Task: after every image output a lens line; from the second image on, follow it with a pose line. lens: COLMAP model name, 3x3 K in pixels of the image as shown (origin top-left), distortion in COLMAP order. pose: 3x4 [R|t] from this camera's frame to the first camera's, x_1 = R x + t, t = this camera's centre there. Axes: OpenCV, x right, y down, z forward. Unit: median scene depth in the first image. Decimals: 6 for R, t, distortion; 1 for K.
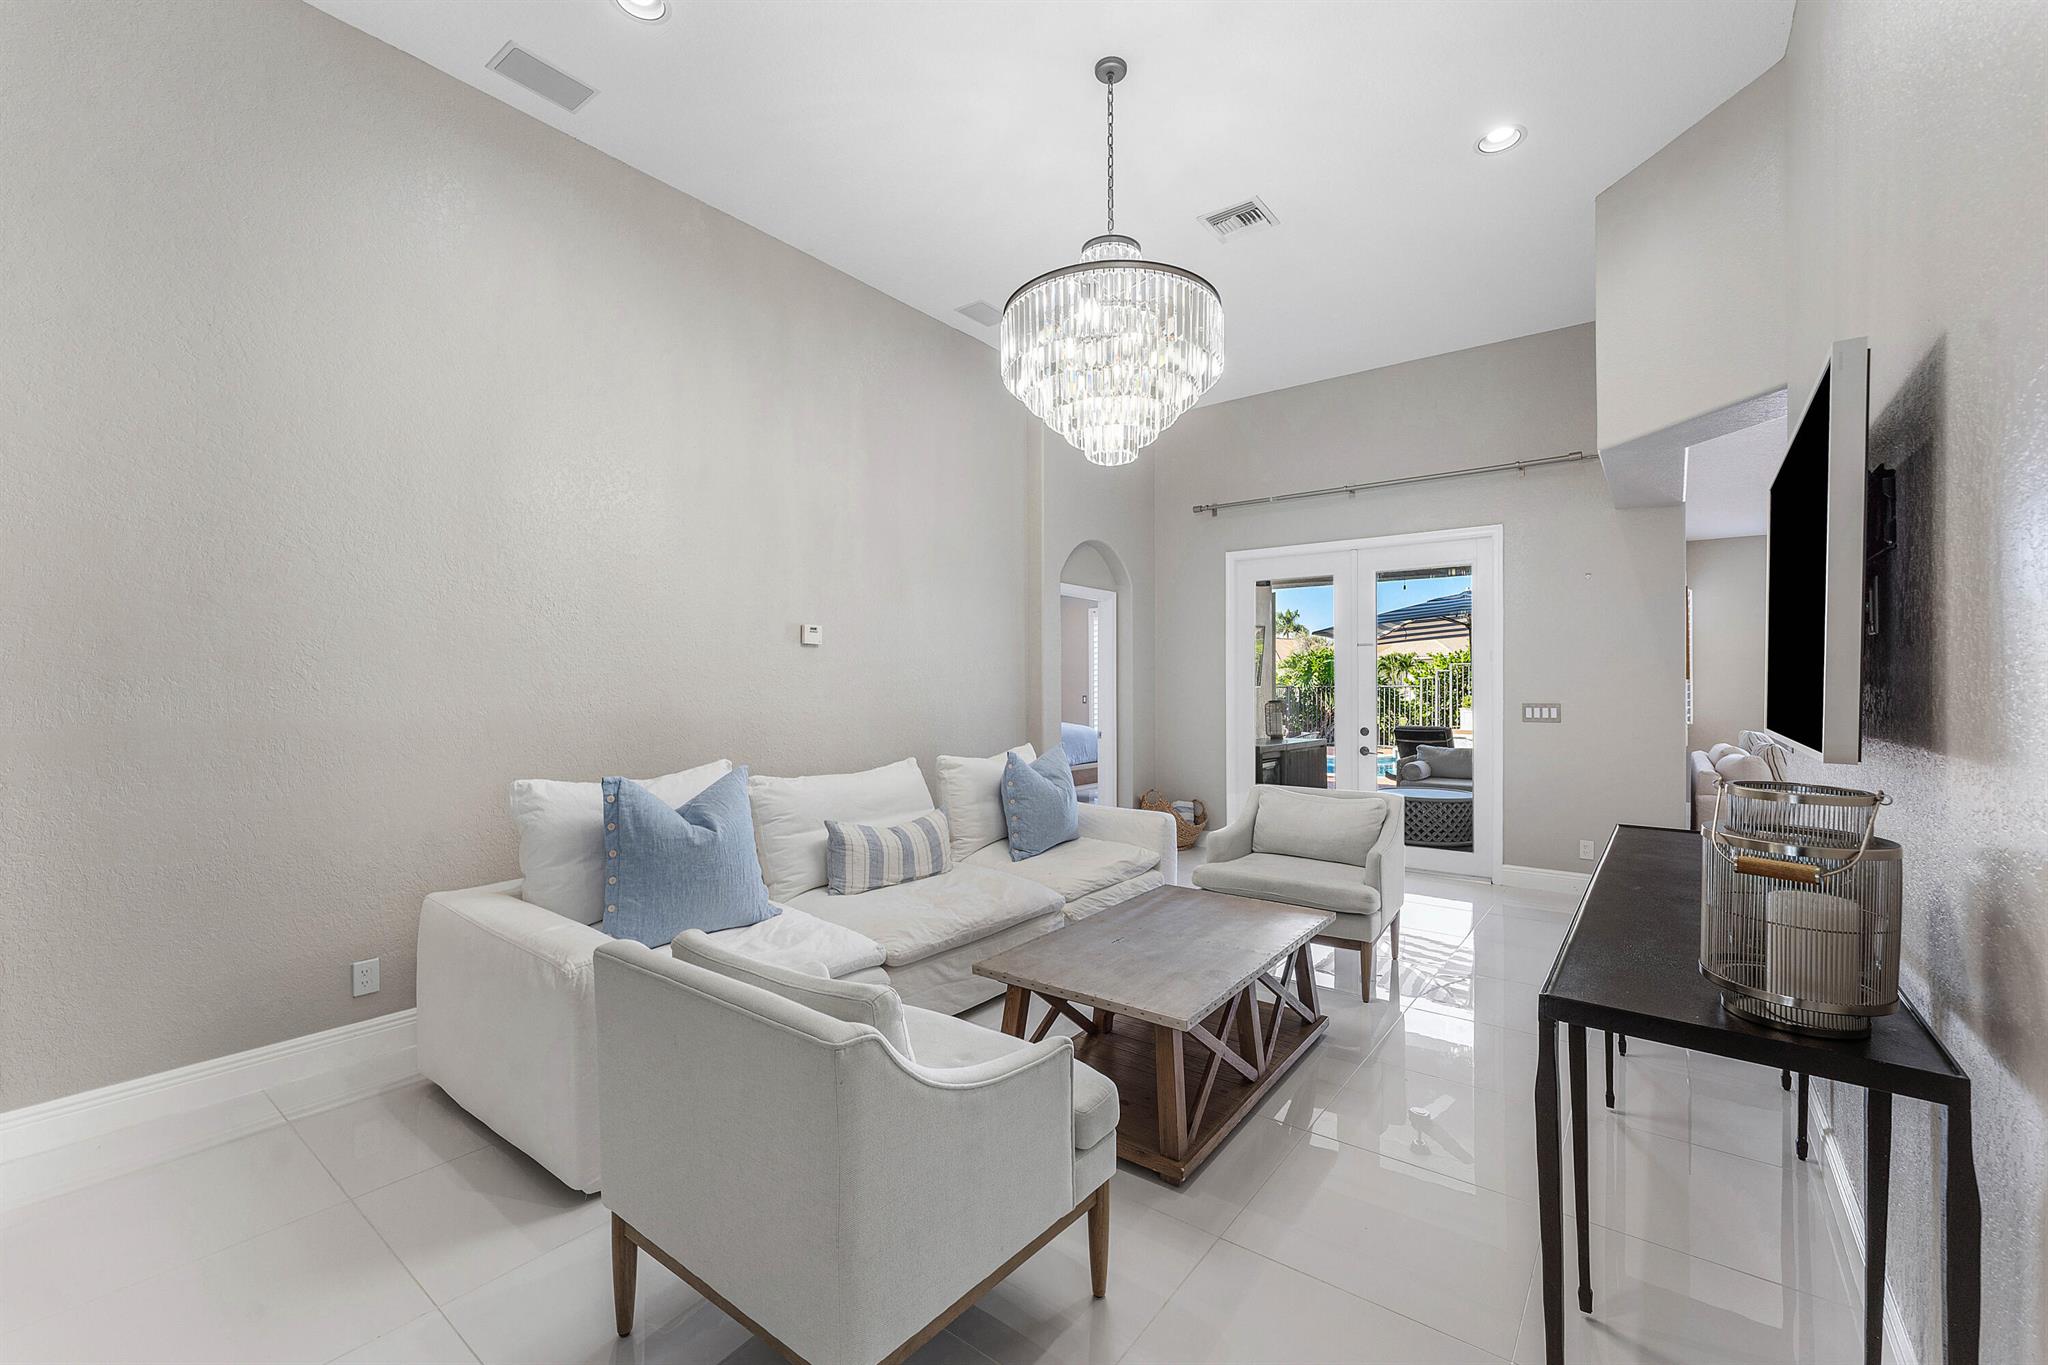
lens RADIAL K [[830.1, 0, 1018.2], [0, 830.1, 693.1], [0, 0, 1]] dist [0.001179, 0.000249]
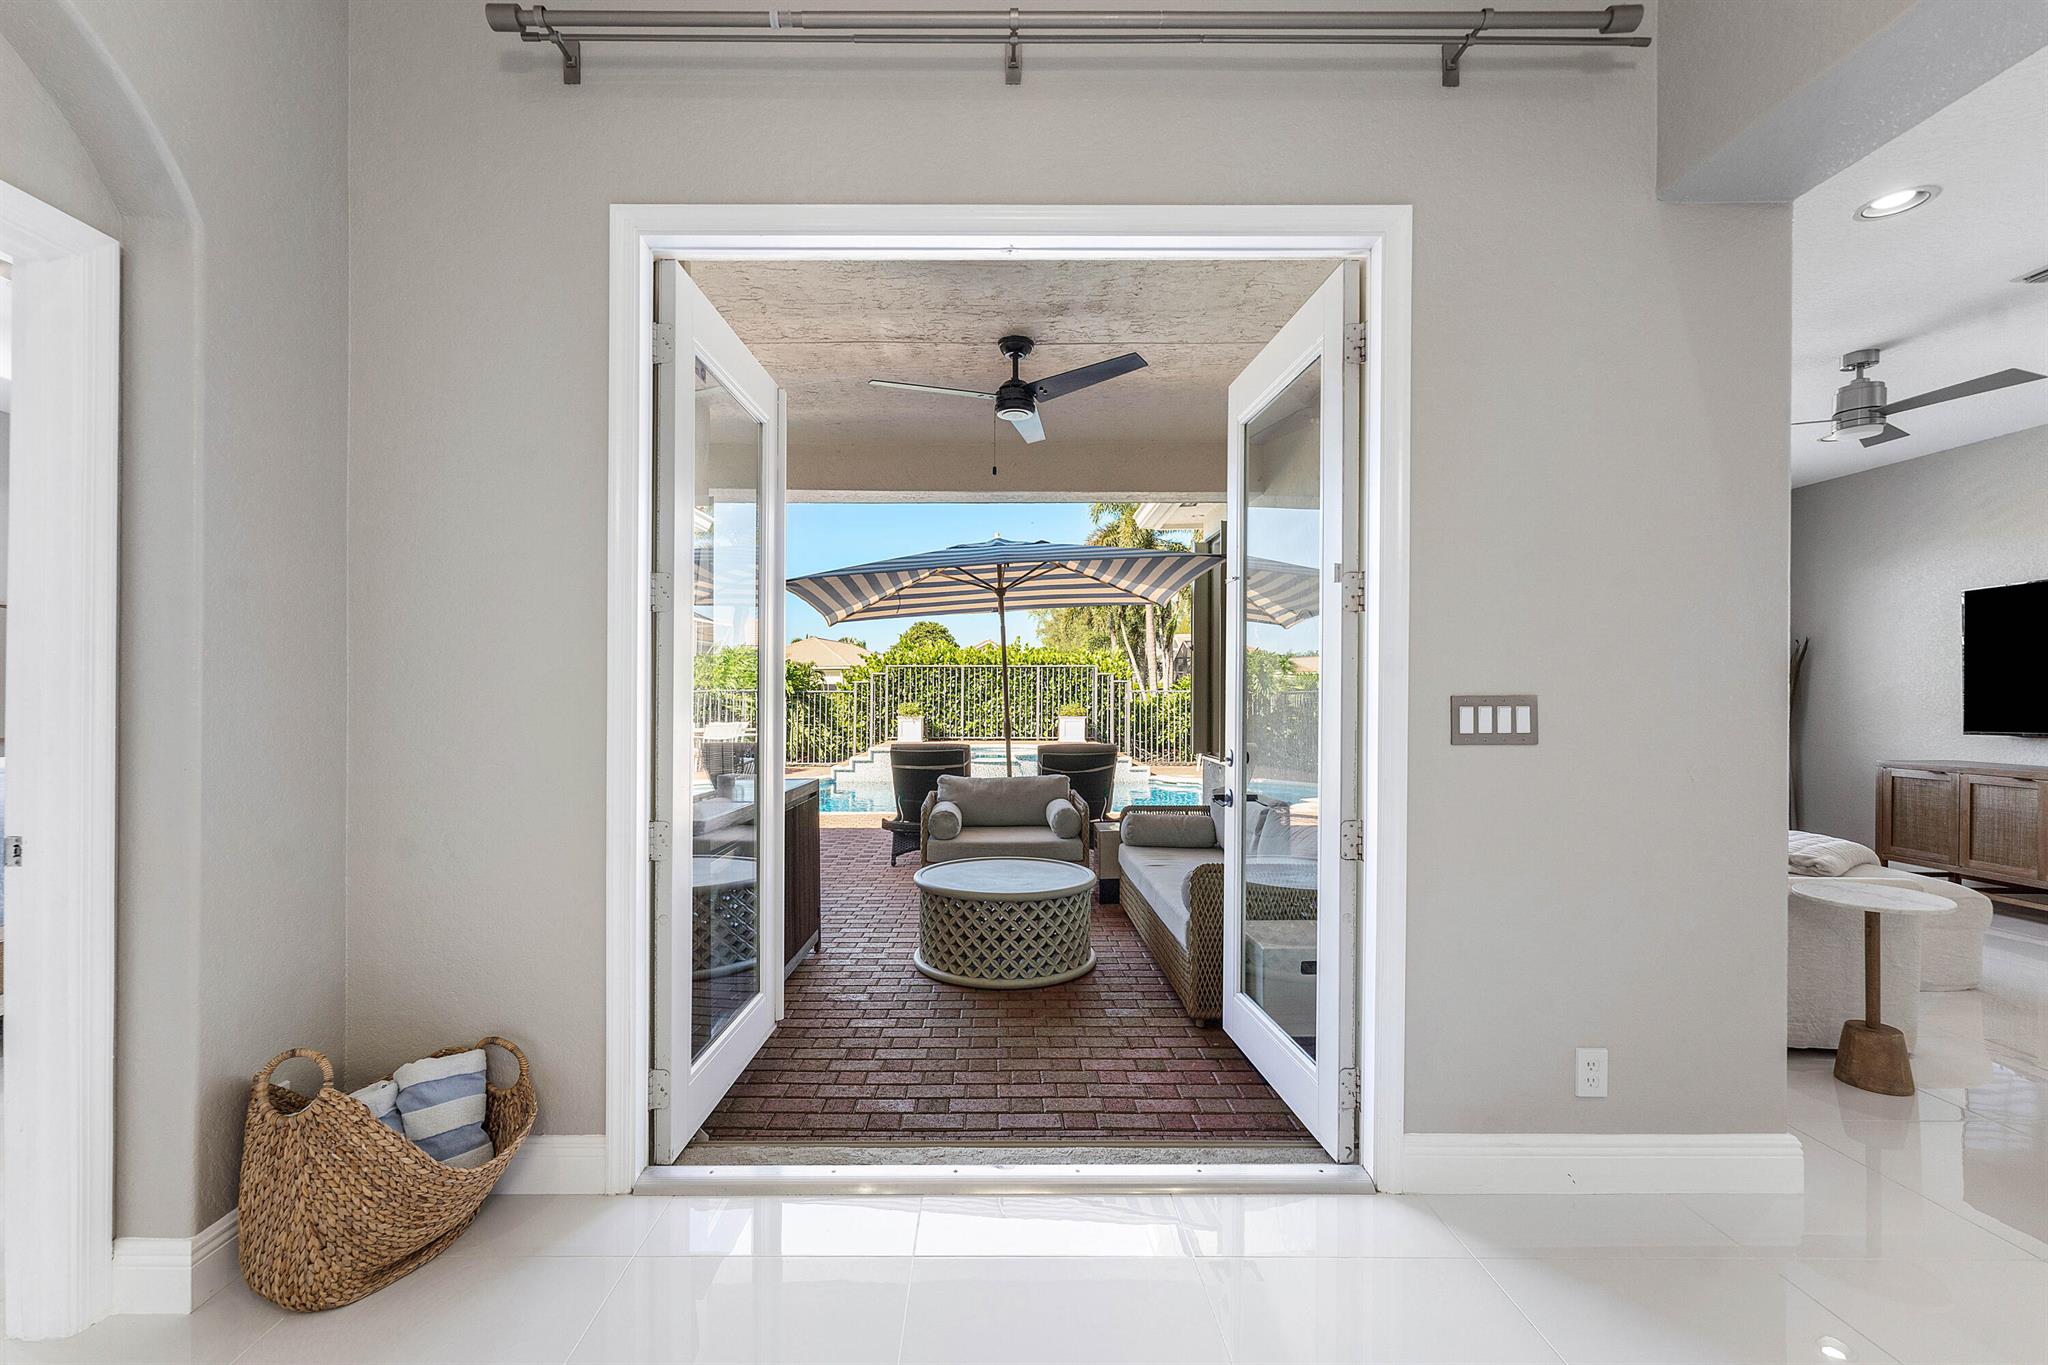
lens RADIAL K [[881.4, 0, 994.0], [0, 881.4, 694.9], [0, 0, 1]] dist [-0.000520, -0.000013]
pose [[0.793863, 0.002623, 0.608091, 0.171011], [0.003595, 0.999953, -0.009006, 0.012466], [-0.608086, 0.009336, 0.793816, 0.670062]]
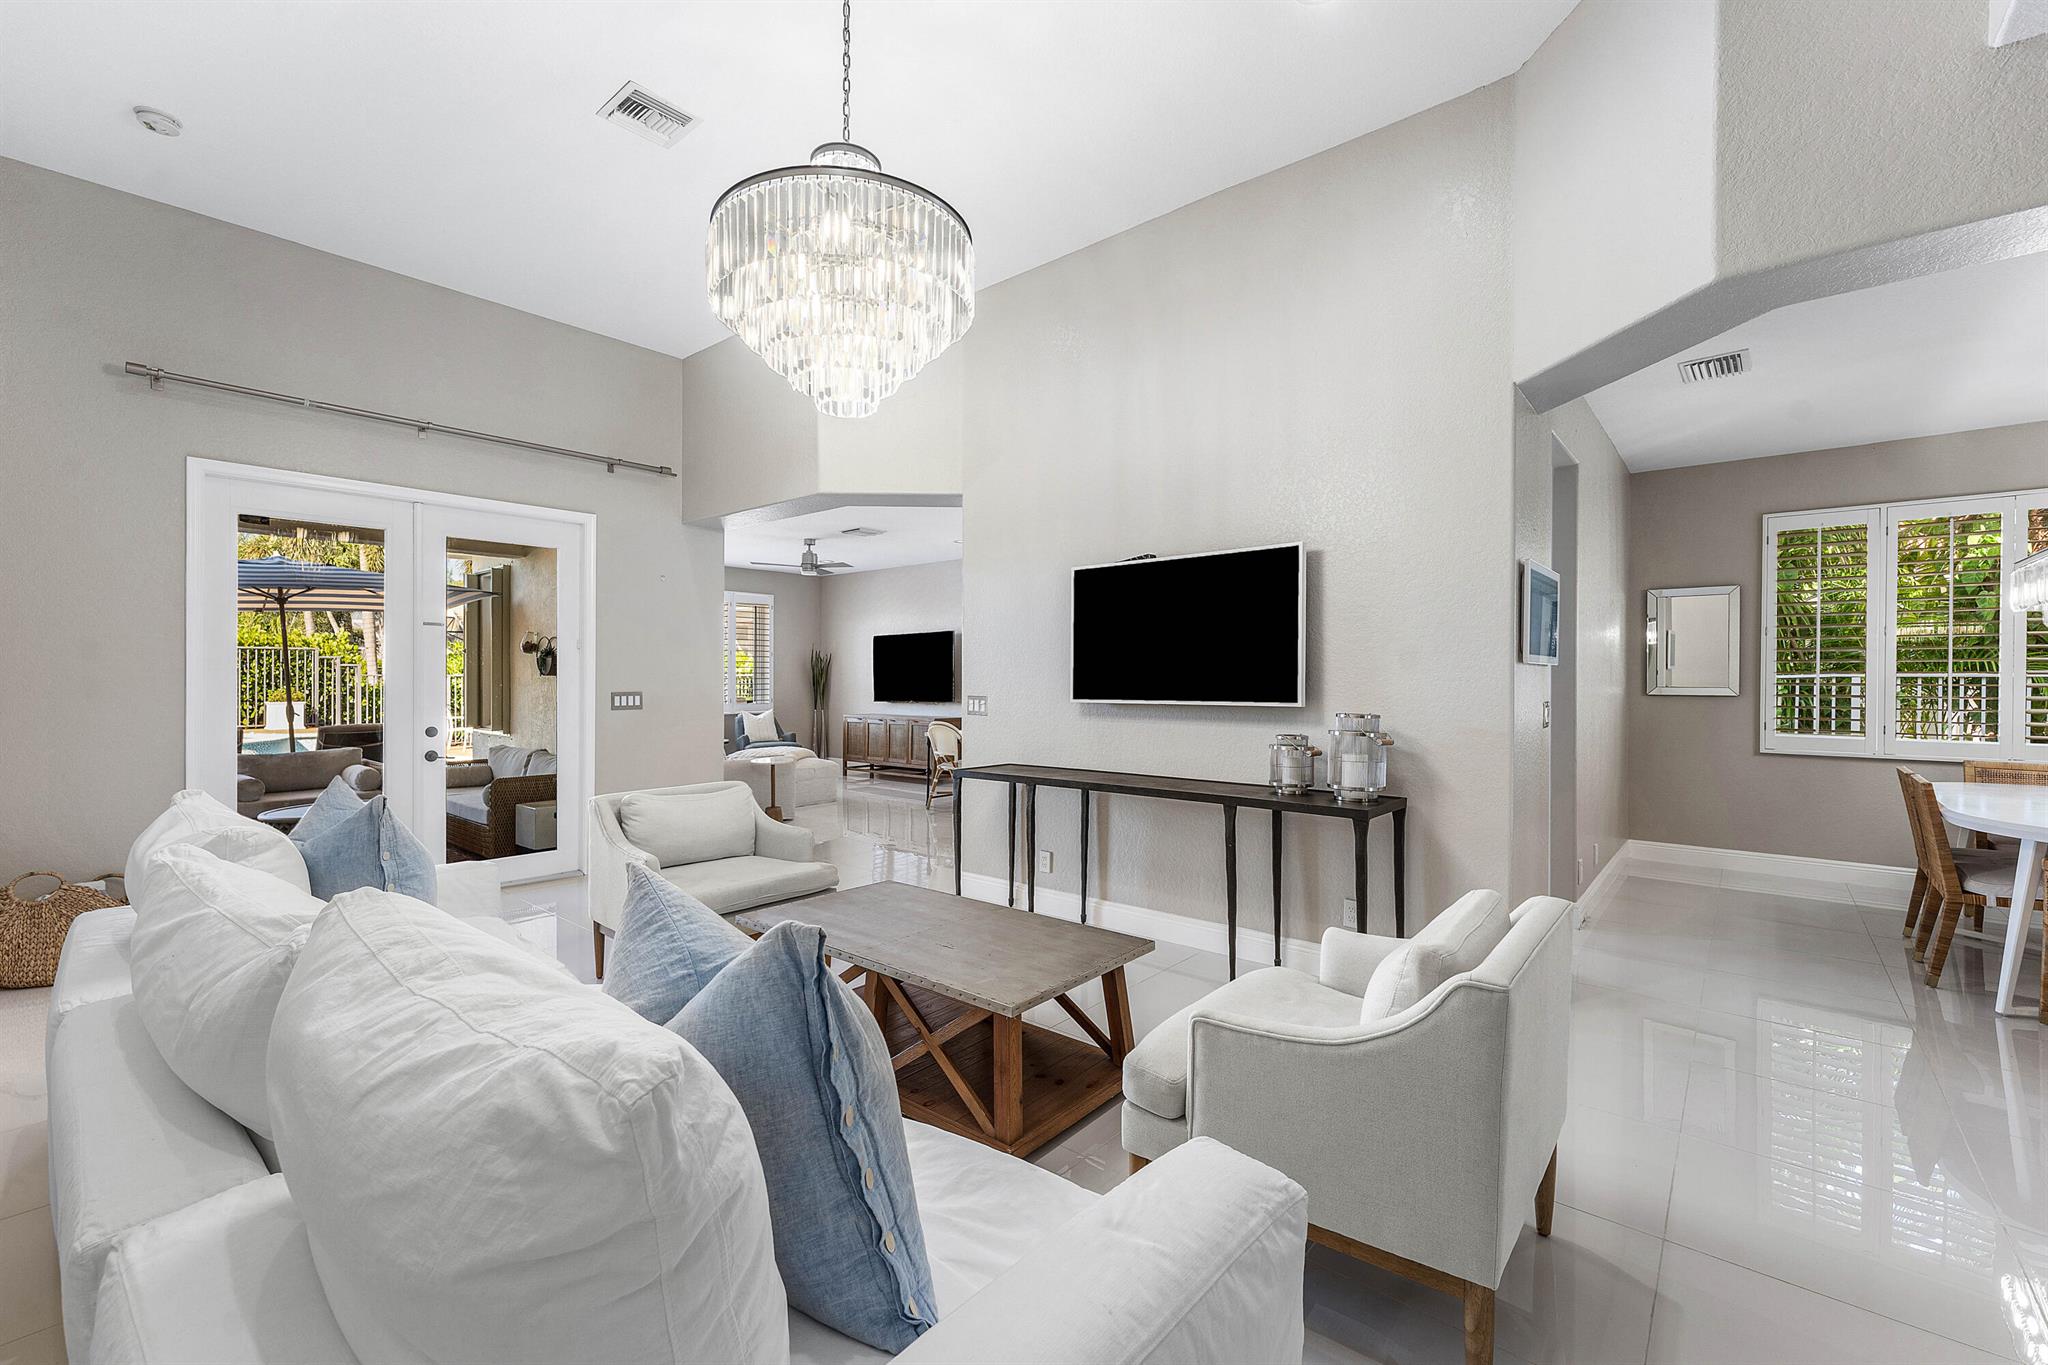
lens RADIAL K [[830.1, 0, 1018.2], [0, 830.1, 693.1], [0, 0, 1]] dist [0.001179, 0.000249]
pose [[0.066944, -0.018832, 0.997579, -0.324555], [0.007422, 0.999804, 0.018376, -0.001570], [-0.997729, 0.006173, 0.067071, 0.349234]]
